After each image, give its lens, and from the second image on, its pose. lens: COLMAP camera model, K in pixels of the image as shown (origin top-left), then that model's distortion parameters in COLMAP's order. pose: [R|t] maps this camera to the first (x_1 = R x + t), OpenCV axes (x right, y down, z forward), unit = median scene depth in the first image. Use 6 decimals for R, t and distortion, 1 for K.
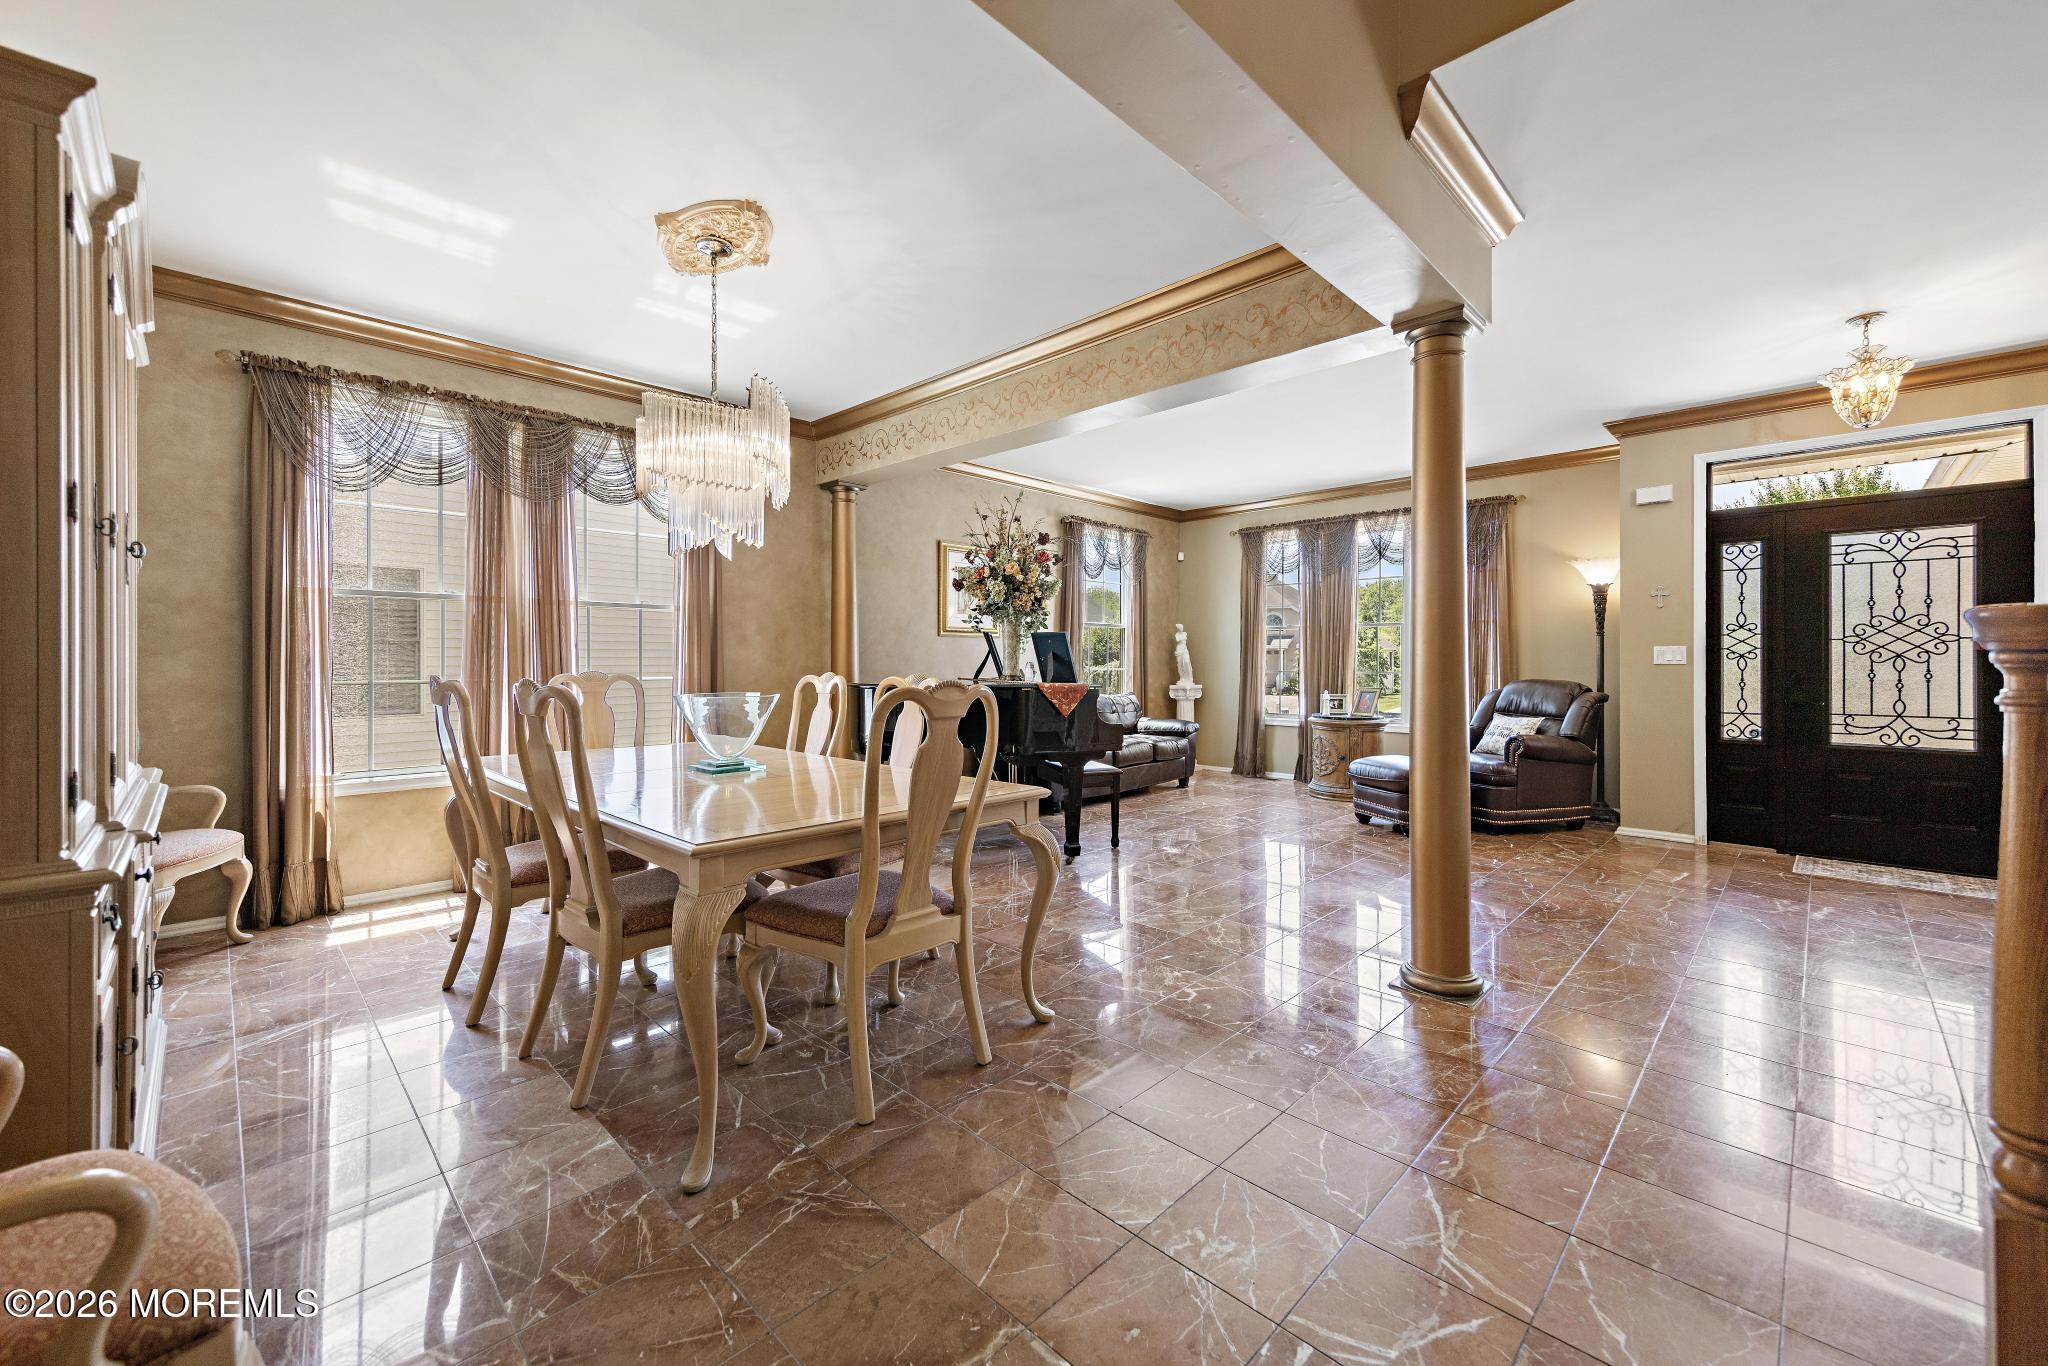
lens RADIAL K [[776.2, 0, 1021.6], [0, 776.2, 669.7], [0, 0, 1]] dist [0.001265, 0.000071]
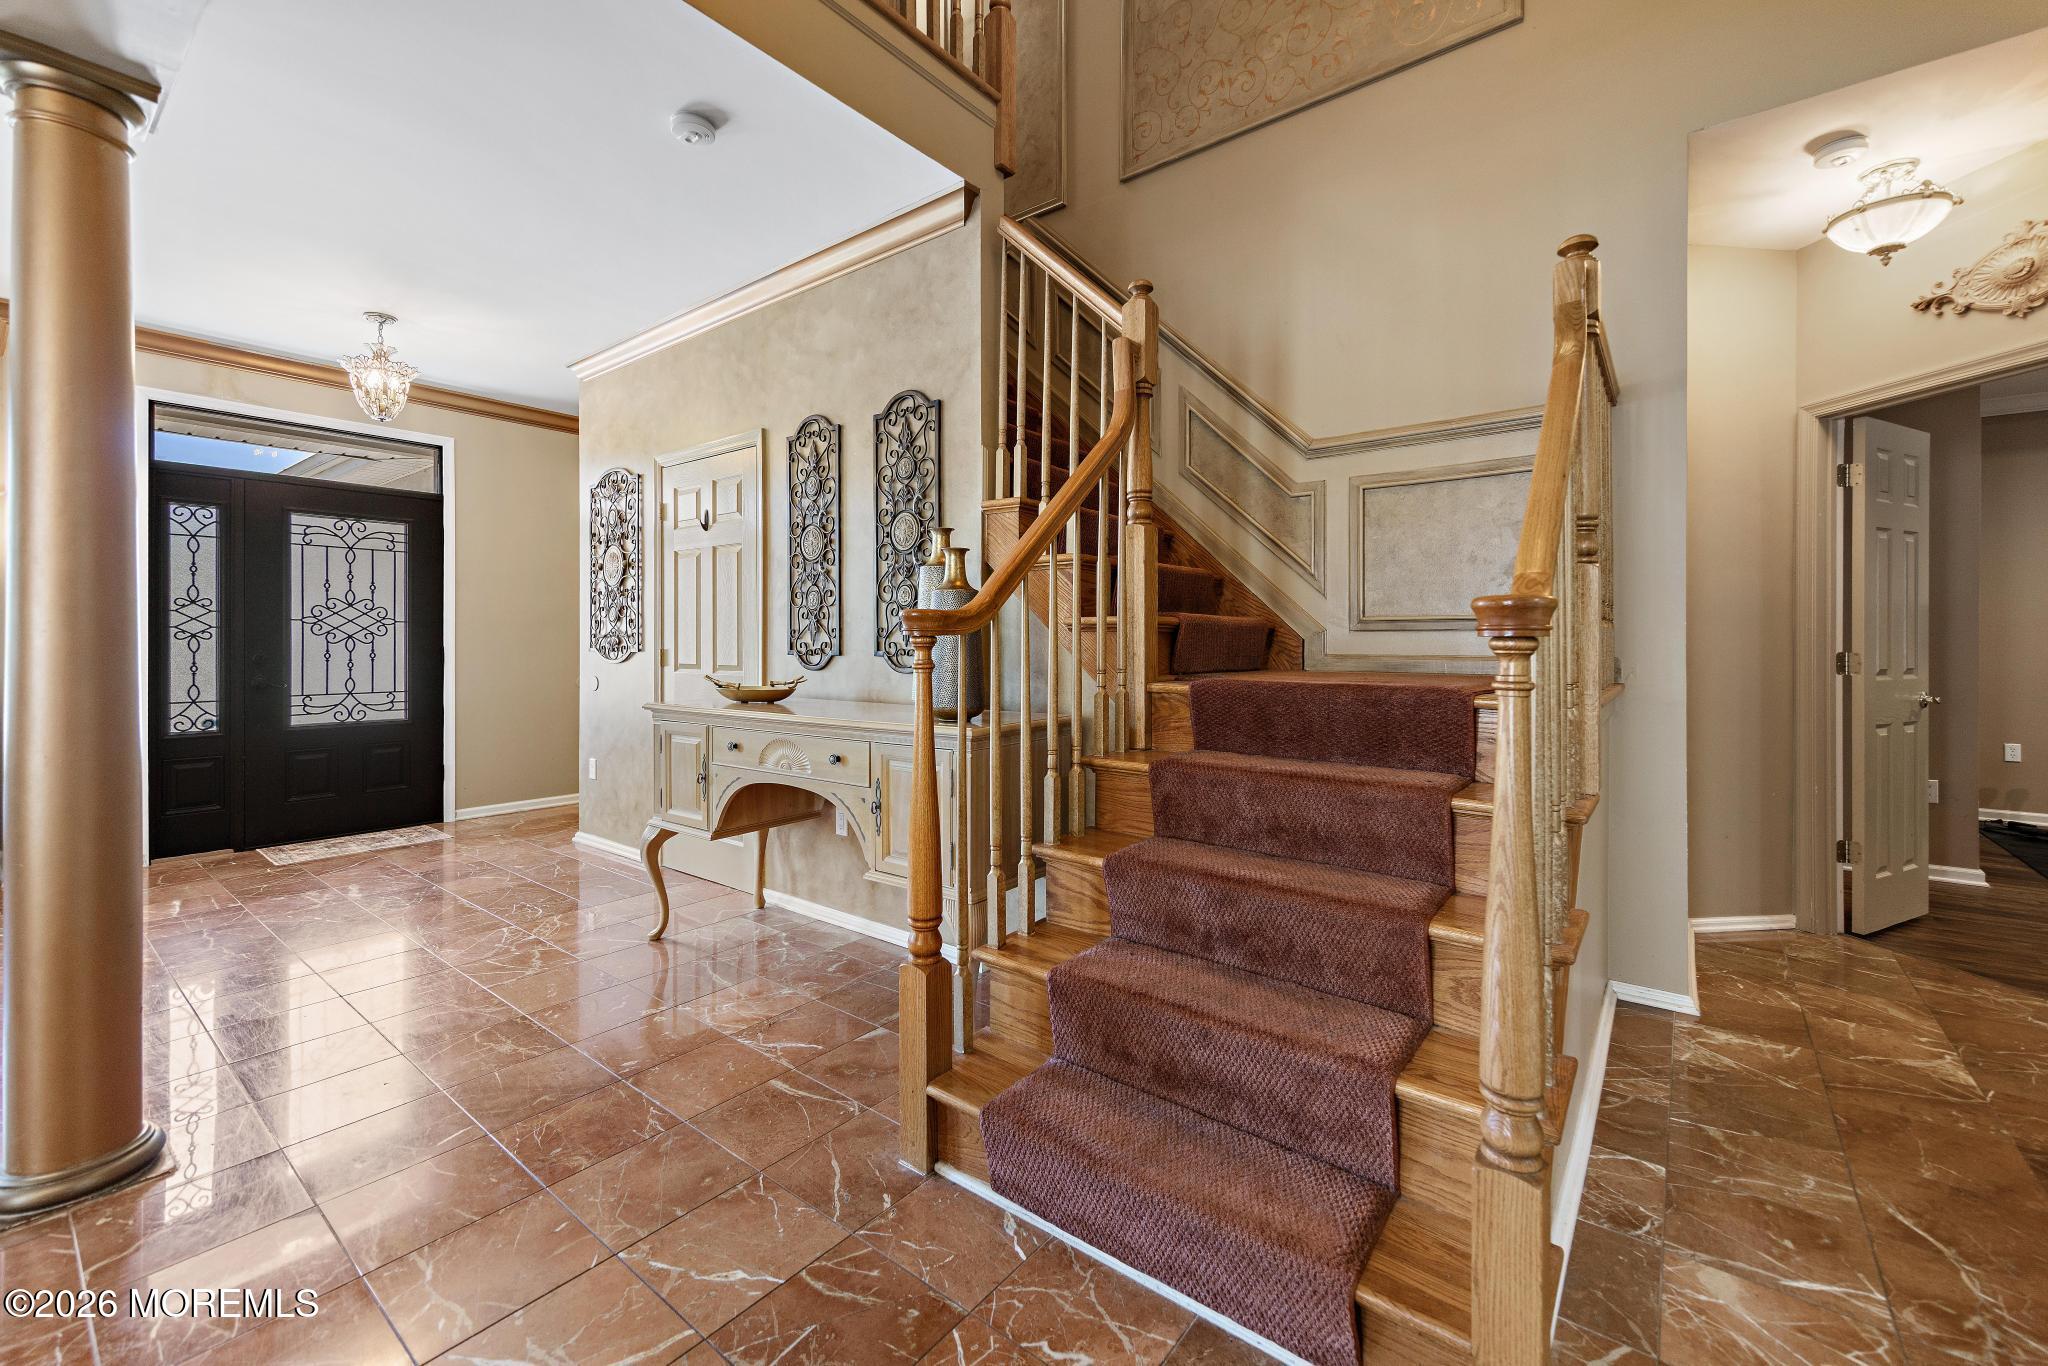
lens RADIAL K [[830.4, 0, 1017.9], [0, 830.4, 637.4], [0, 0, 1]] dist [-0.000817, 0.000030]
pose [[-0.132814, 0.011359, 0.991076, -0.119987], [0.013790, 0.999859, -0.009612, 0.006305], [-0.991045, 0.012391, -0.132951, 0.235360]]
